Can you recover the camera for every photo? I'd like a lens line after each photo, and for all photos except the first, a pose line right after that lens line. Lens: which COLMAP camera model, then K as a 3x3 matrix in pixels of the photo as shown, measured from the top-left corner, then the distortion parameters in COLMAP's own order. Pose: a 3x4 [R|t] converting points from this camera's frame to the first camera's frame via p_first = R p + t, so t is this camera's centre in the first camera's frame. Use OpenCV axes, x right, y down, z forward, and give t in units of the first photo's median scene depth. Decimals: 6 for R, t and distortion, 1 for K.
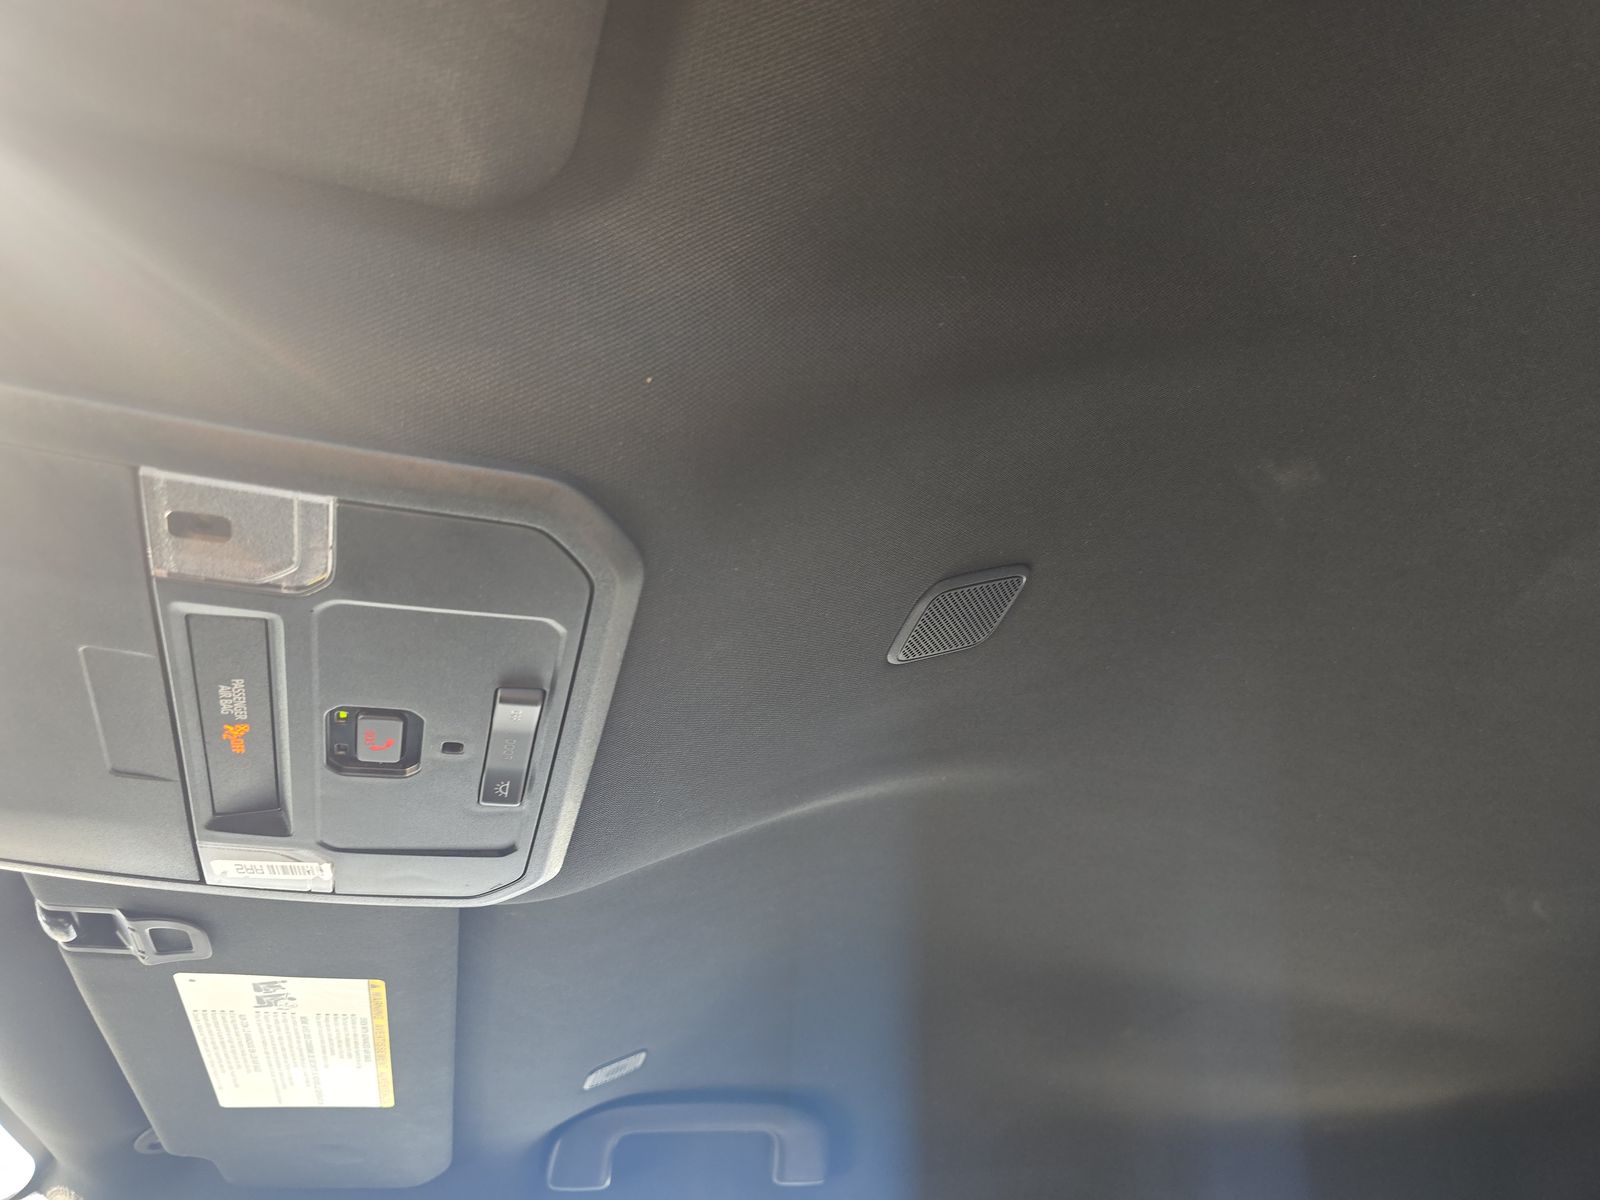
lens RADIAL K [[1078.1, 0, 800.0], [0, 1078.1, 600.0], [0, 0, 1]] dist [0.058464, -0.074242]
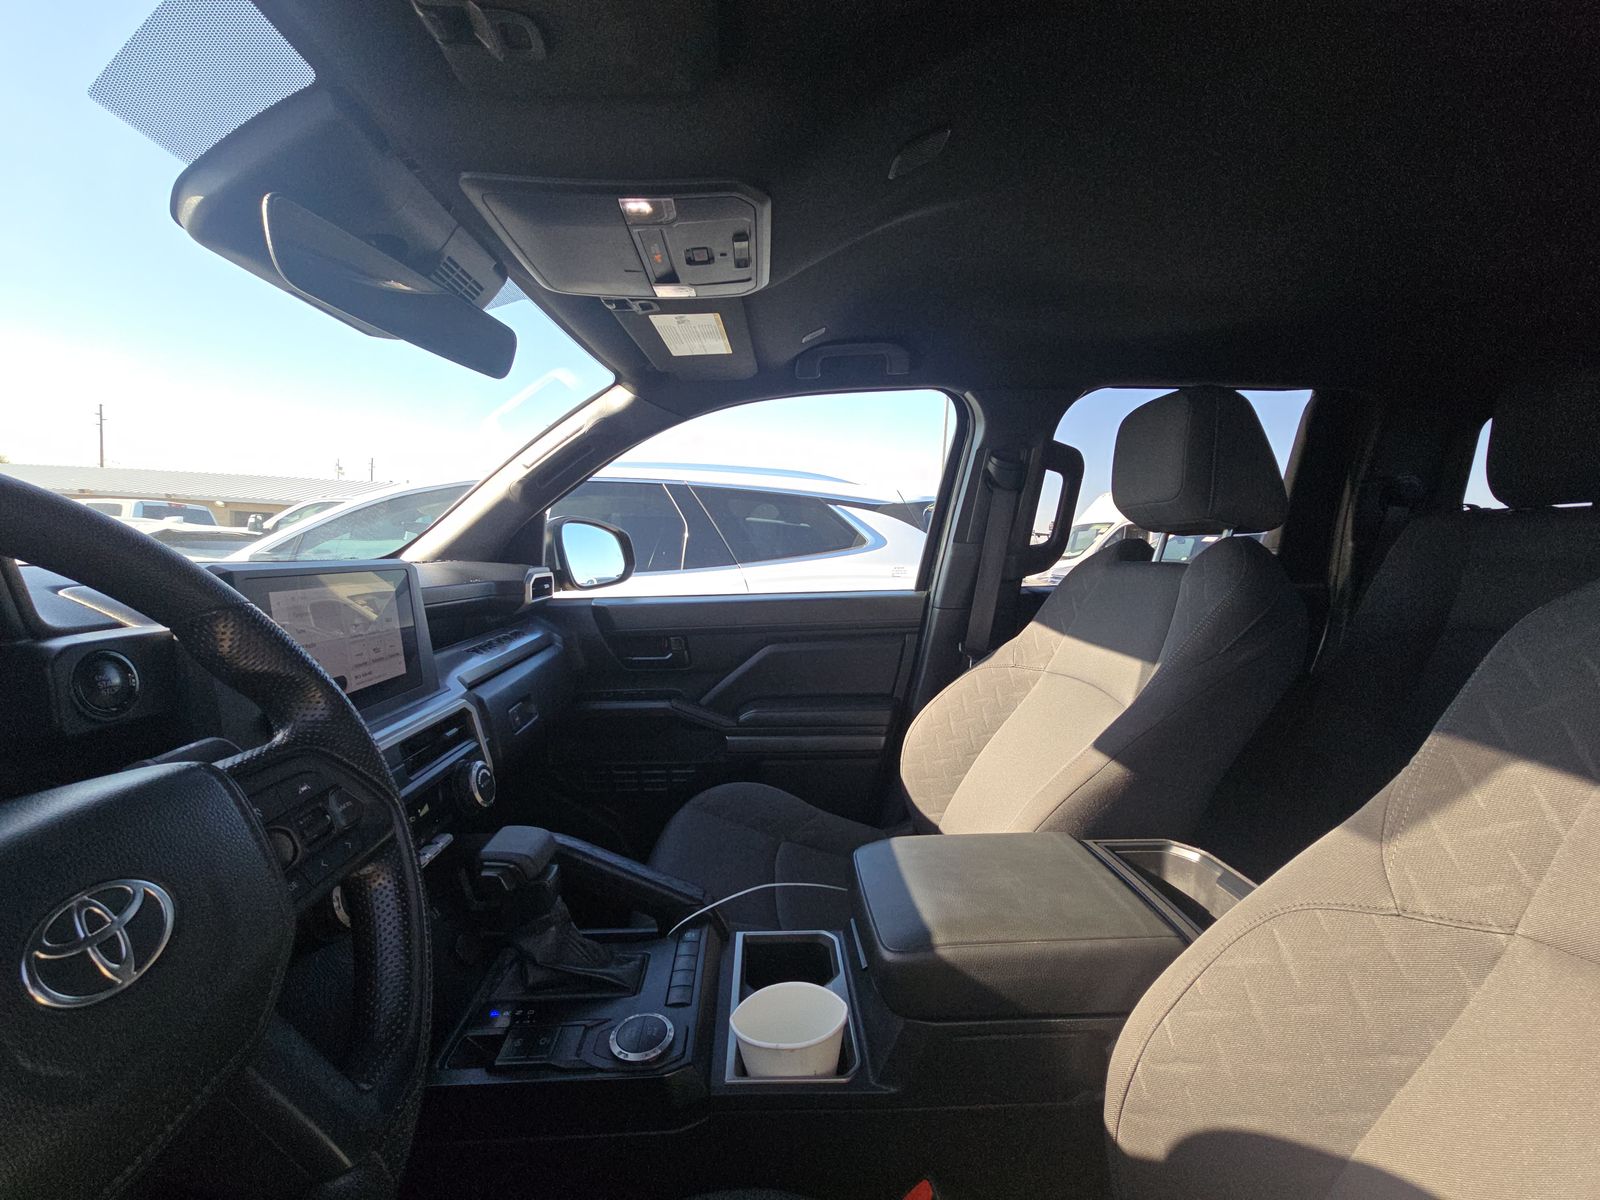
lens RADIAL K [[687.1, 0, 800.0], [0, 687.1, 600.0], [0, 0, 1]] dist [0.000059, -0.000066]
pose [[0.970075, 0.057491, -0.235900, 0.338135], [0.135201, 0.679106, 0.721482, -0.484801], [0.201680, -0.731785, 0.651011, -0.777942]]
